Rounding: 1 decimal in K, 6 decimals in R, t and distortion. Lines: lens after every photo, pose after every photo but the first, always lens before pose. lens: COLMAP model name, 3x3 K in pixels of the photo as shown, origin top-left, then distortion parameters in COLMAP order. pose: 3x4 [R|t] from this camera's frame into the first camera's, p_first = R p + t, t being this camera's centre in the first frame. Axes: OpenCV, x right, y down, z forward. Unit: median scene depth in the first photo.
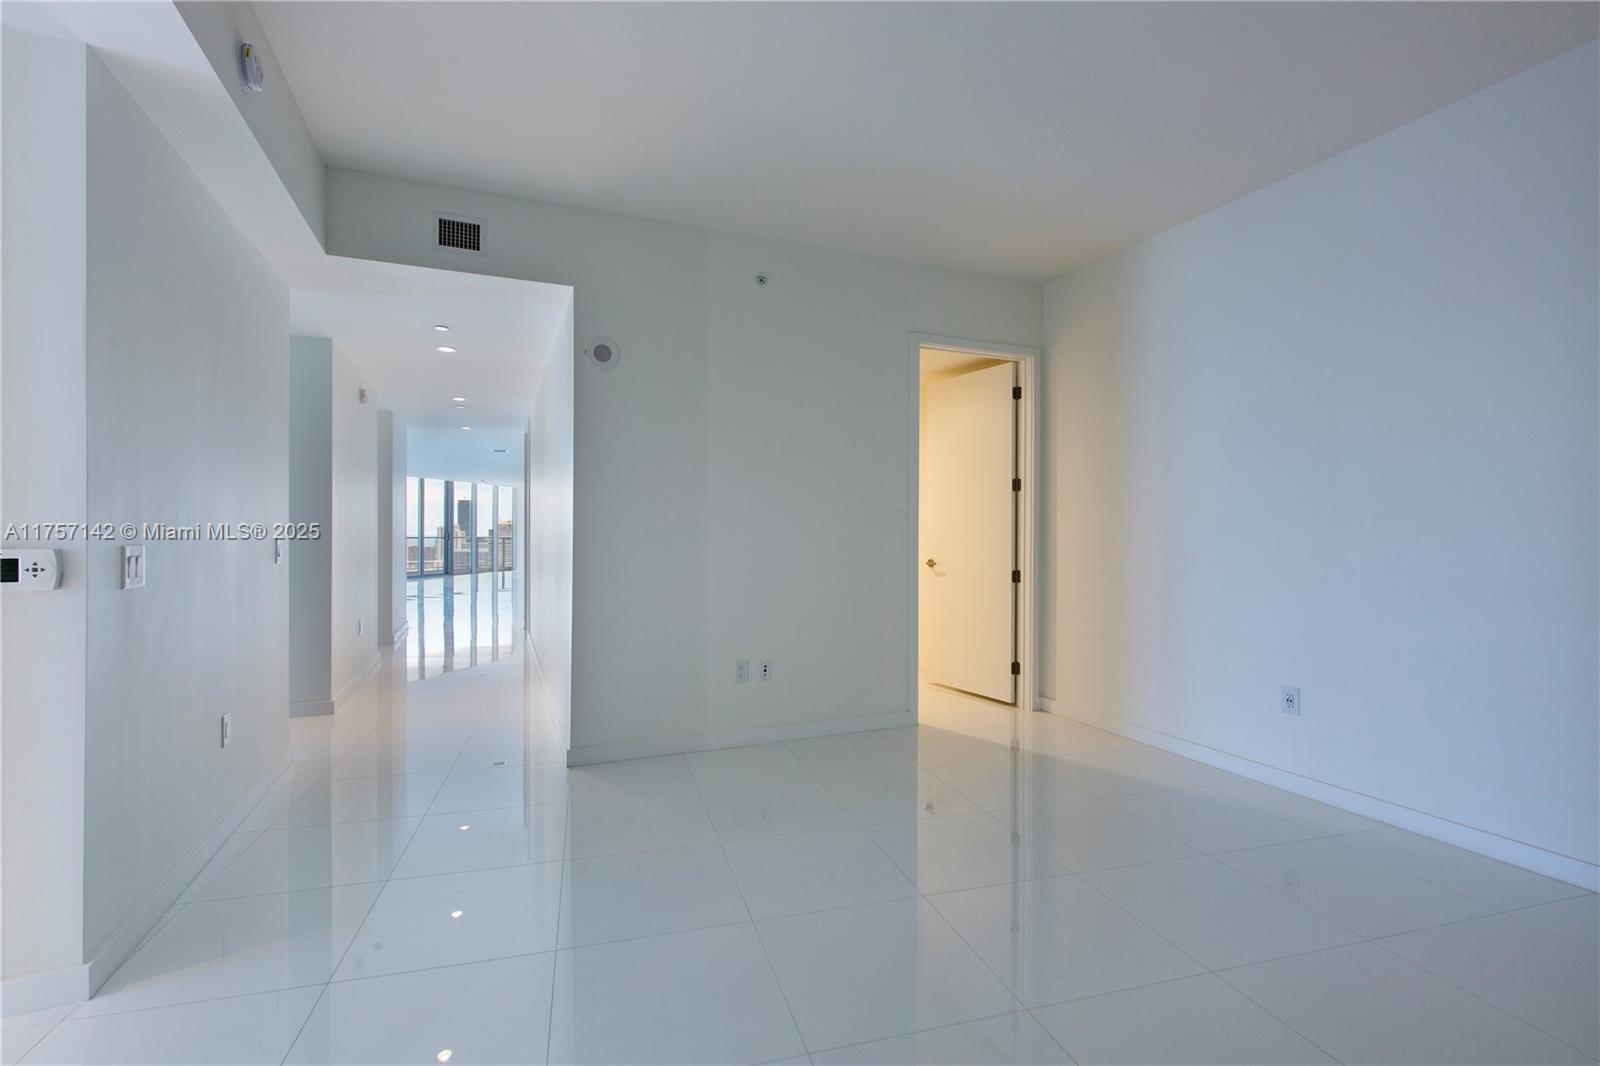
lens RADIAL K [[709.1, 0, 793.1], [0, 709.1, 529.6], [0, 0, 1]] dist [0.001546, 0.000269]
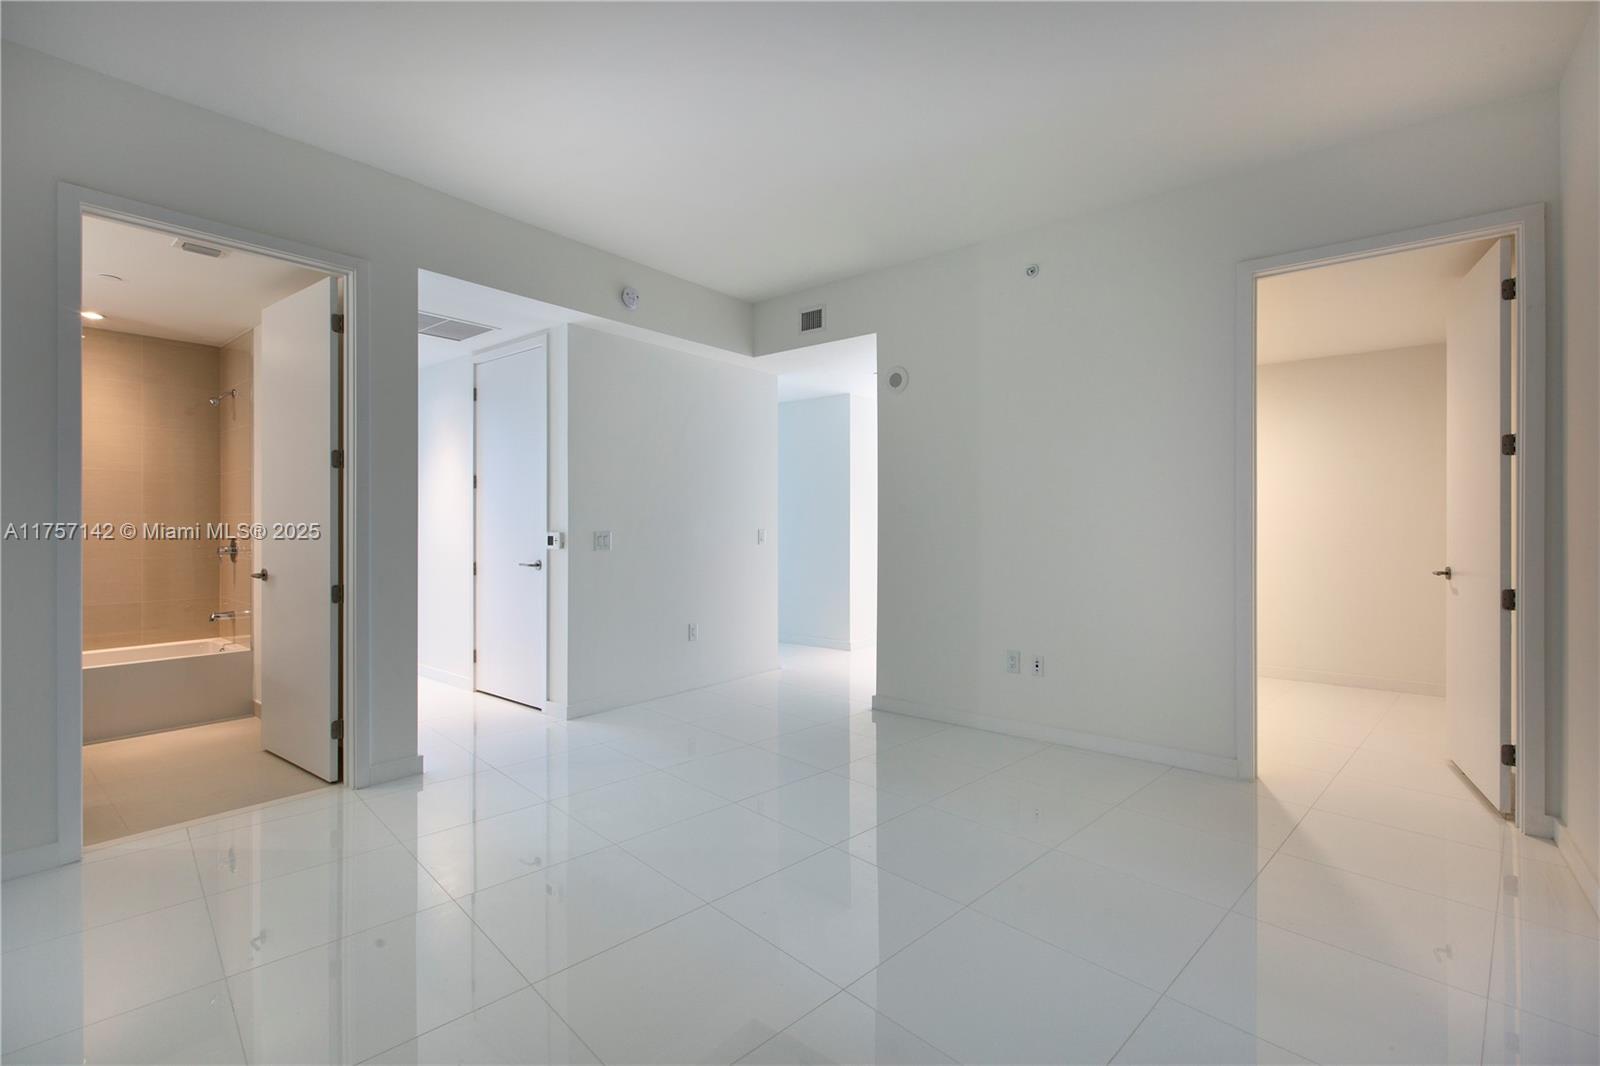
lens RADIAL K [[709.1, 0, 793.1], [0, 709.1, 529.6], [0, 0, 1]] dist [0.001546, 0.000269]
pose [[0.489051, 0.001623, -0.872254, 0.662685], [0.002176, 0.999993, 0.003081, 0.005457], [0.872253, -0.003405, 0.489044, 0.225135]]
